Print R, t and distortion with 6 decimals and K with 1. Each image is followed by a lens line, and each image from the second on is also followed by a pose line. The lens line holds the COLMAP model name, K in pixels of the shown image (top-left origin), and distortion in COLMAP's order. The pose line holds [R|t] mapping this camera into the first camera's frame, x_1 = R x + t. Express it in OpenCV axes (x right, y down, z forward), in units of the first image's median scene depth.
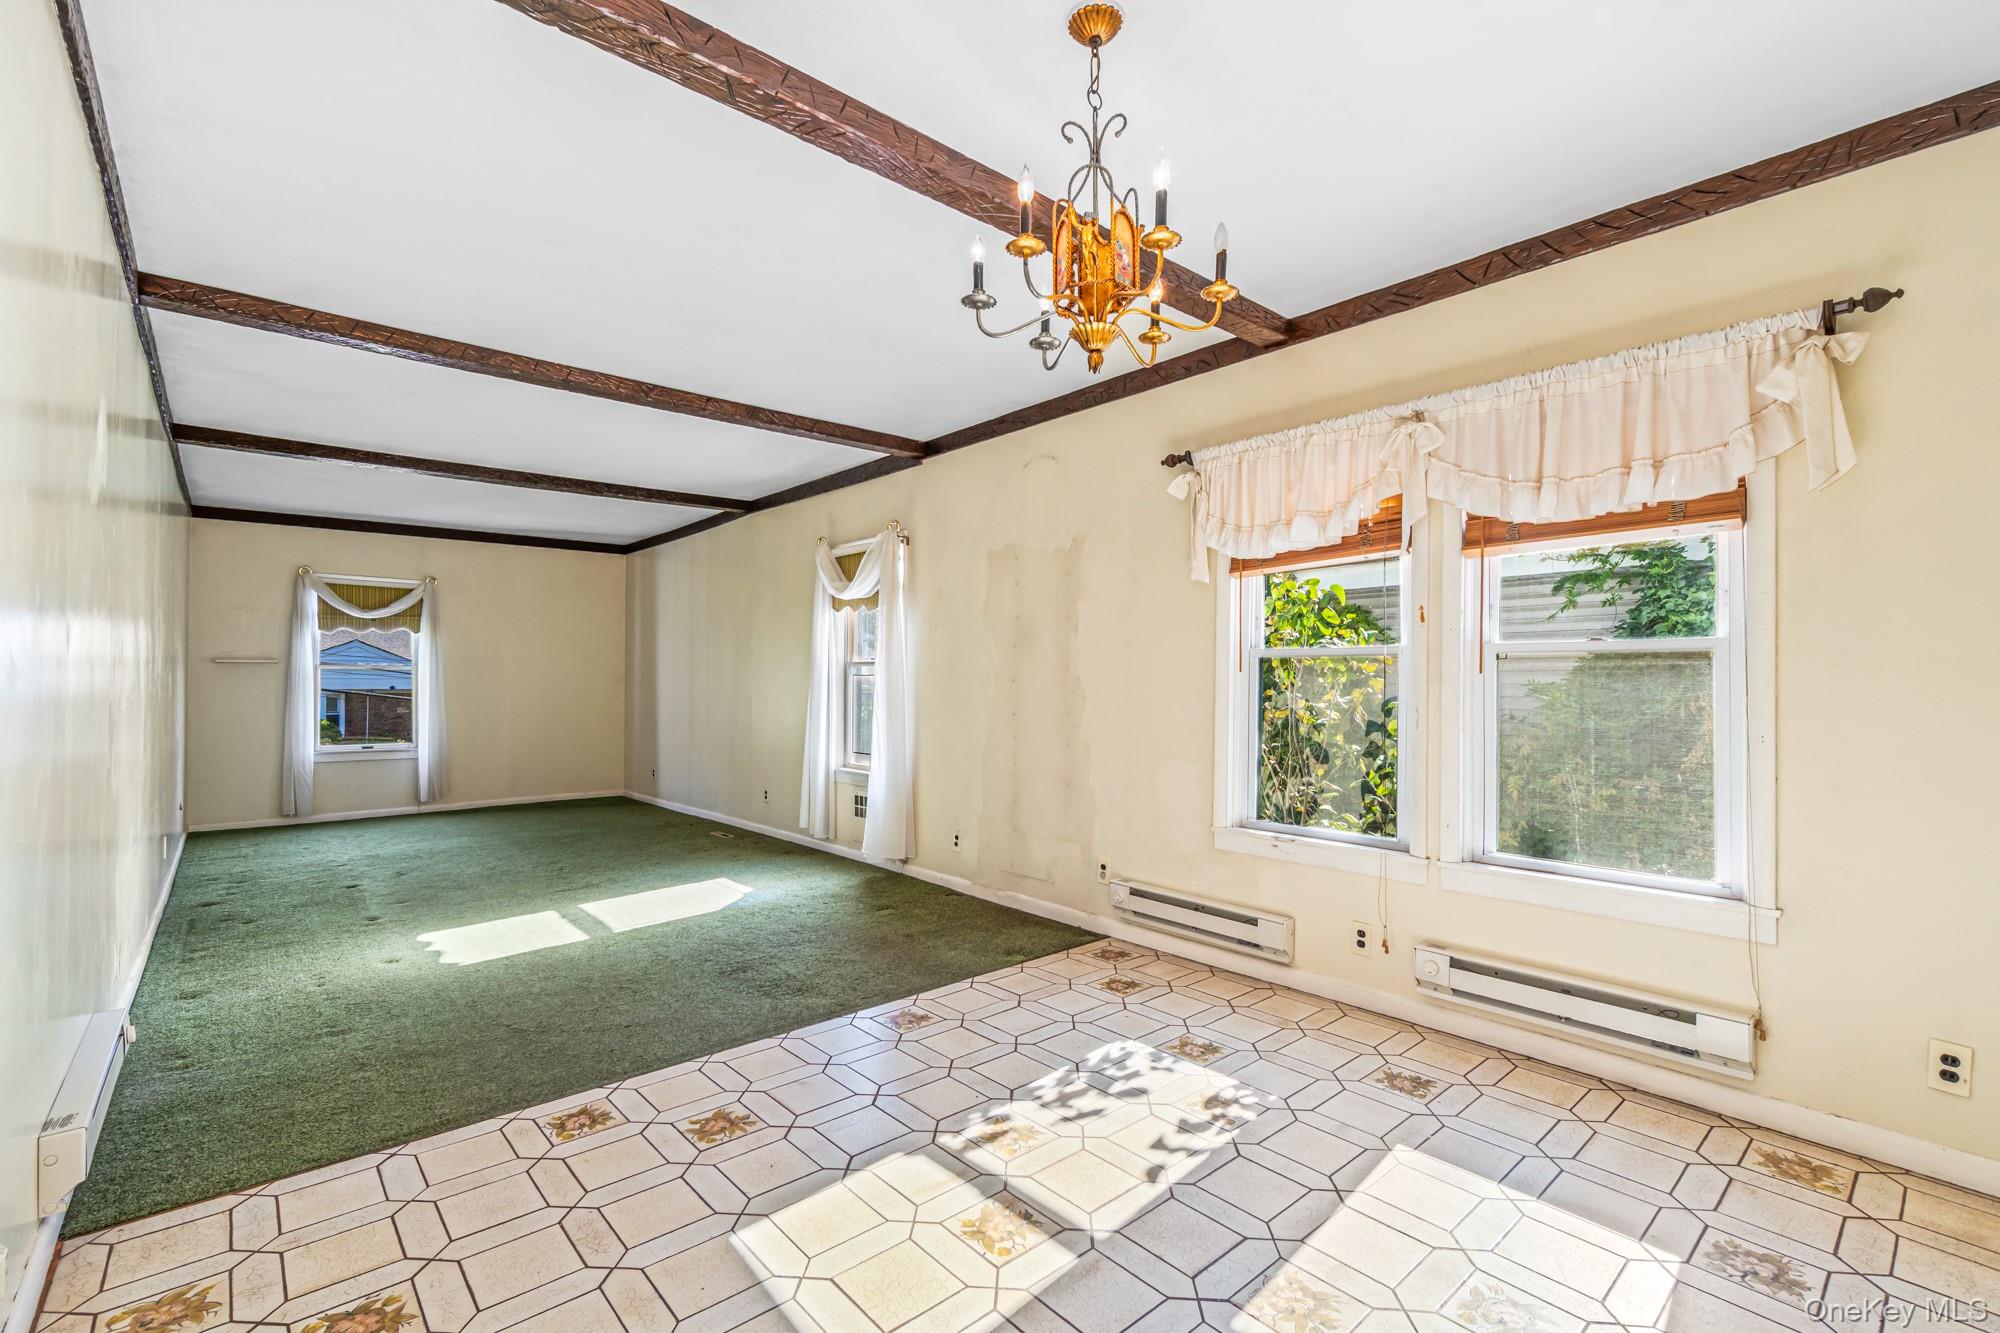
lens RADIAL K [[875.2, 0, 1000.0], [0, 875.2, 666.5], [0, 0, 1]] dist [-0.000890, 0.000807]
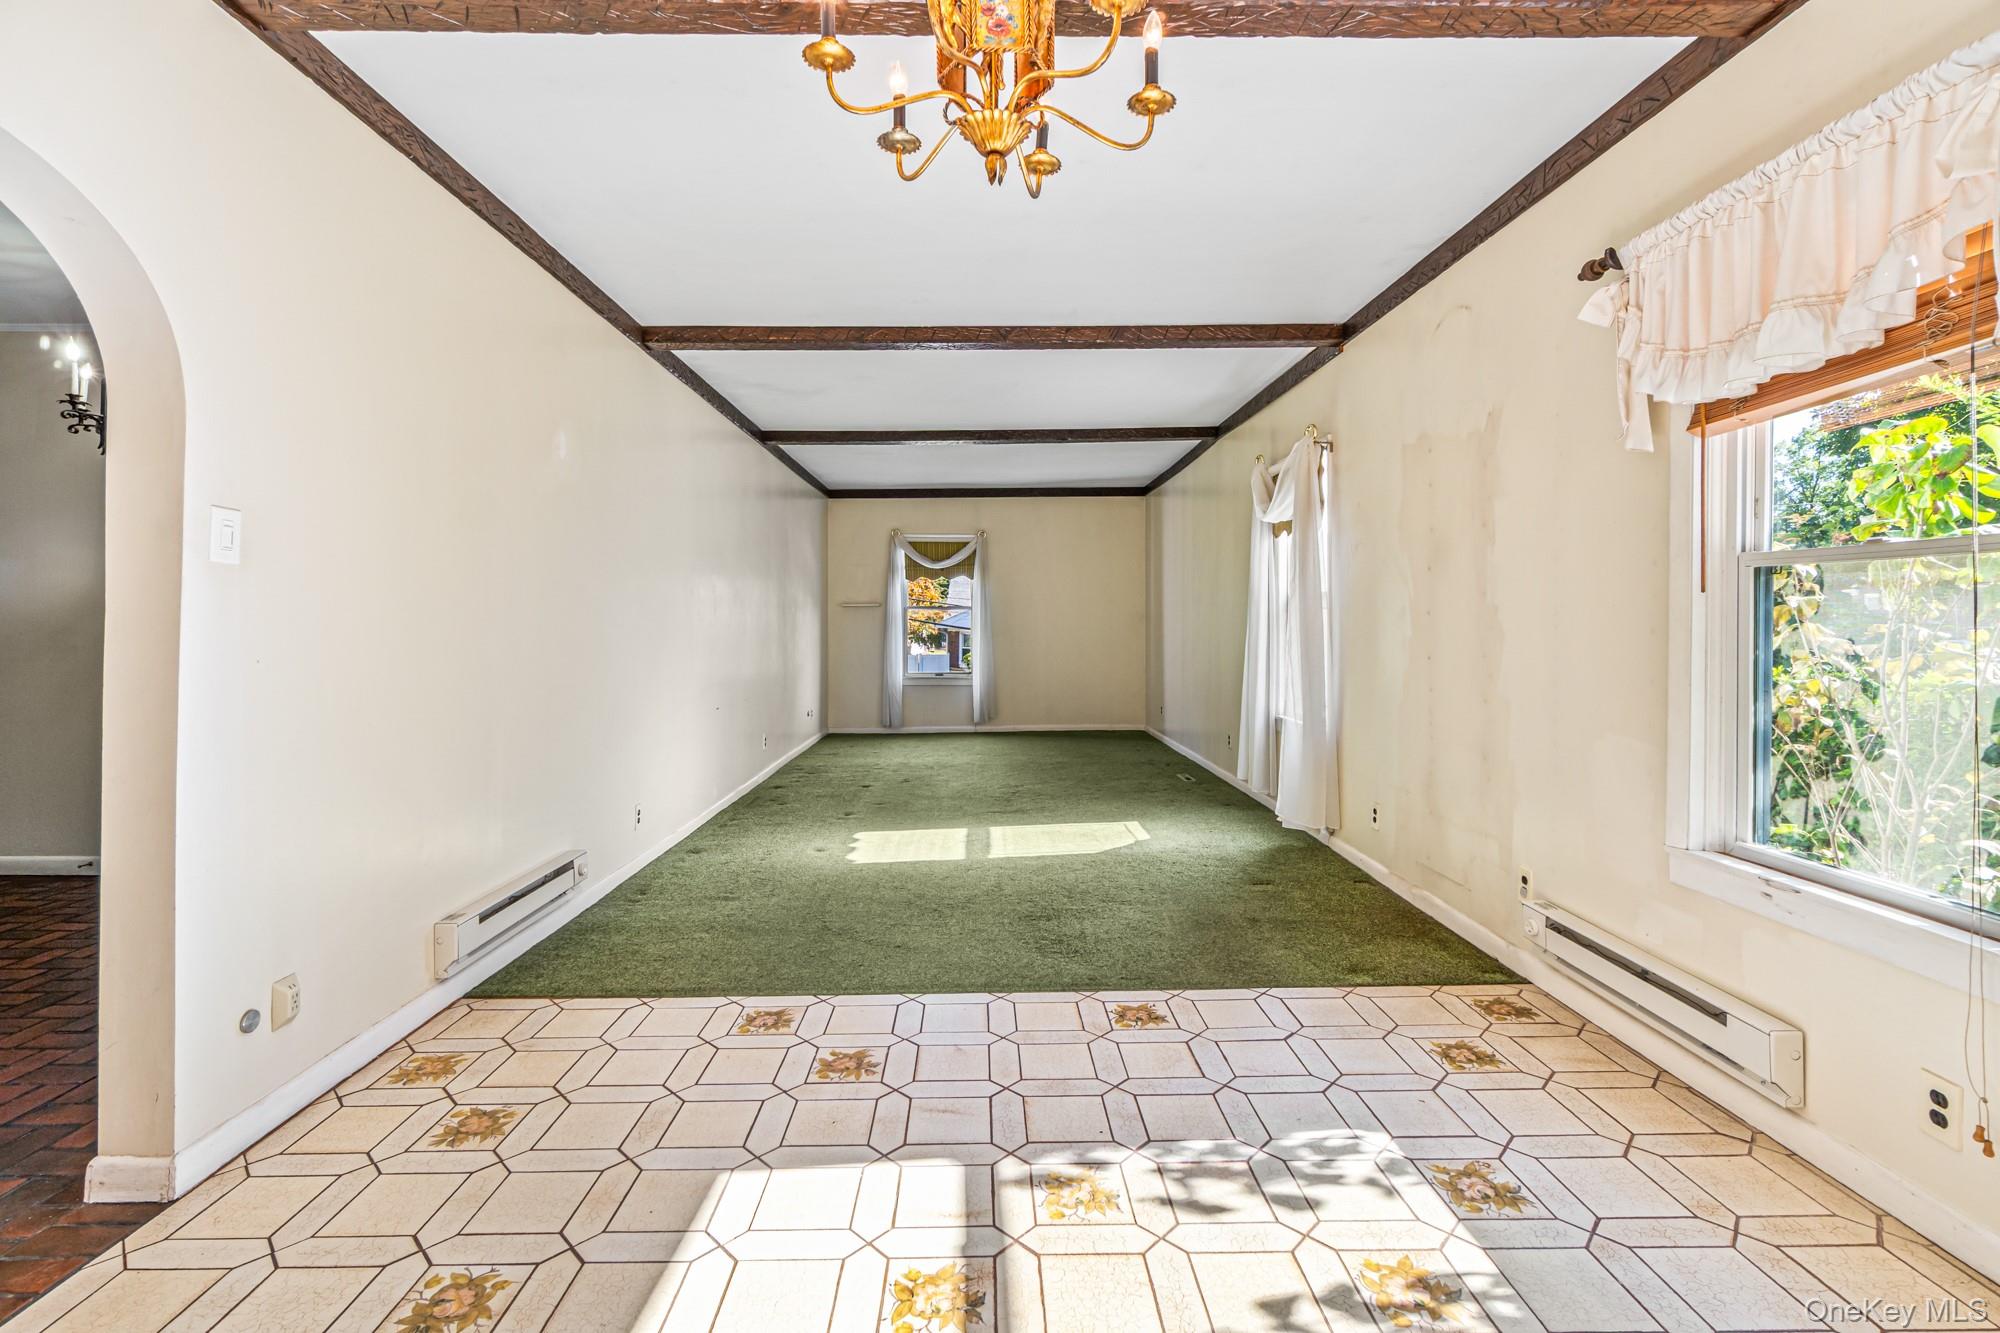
lens RADIAL K [[894.1, 0, 998.2], [0, 894.1, 607.6], [0, 0, 1]] dist [0.000661, 0.001443]
pose [[0.762492, -0.015569, -0.646811, 0.299065], [0.017408, 0.999842, -0.003546, 0.009714], [0.646764, -0.008556, 0.762642, 0.219094]]
